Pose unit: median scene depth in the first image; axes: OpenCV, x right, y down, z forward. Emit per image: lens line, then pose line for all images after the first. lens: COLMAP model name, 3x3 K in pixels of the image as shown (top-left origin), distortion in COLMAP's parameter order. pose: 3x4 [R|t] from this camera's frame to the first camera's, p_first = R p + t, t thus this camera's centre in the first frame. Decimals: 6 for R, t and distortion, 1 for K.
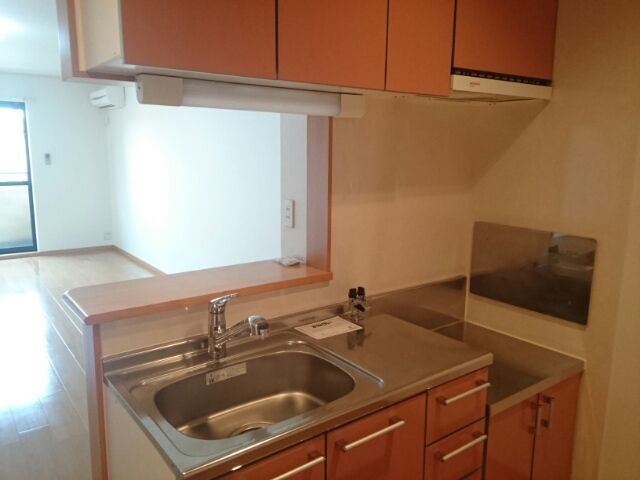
lens RADIAL K [[506.0, 0, 320.6], [0, 506.0, 239.9], [0, 0, 1]] dist [0.014347, 0.005258]
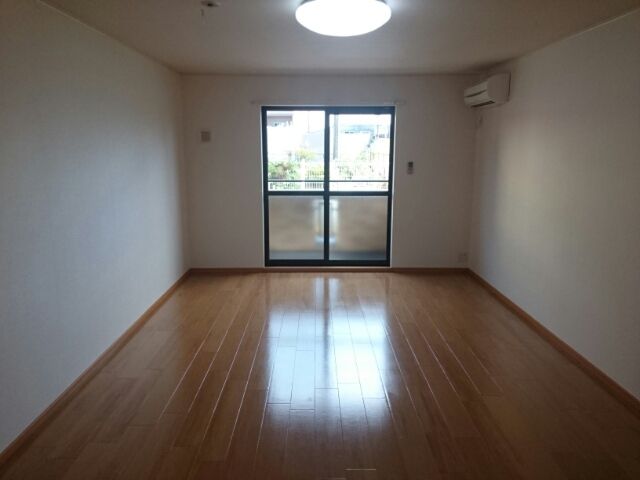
lens RADIAL K [[506.0, 0, 319.2], [0, 506.0, 240.3], [0, 0, 1]] dist [0.014347, 0.005258]
pose [[0.802914, 0.091816, -0.588981, -0.126887], [-0.089012, 0.995456, 0.033839, -0.047789], [0.589411, 0.025256, 0.807438, 0.186147]]
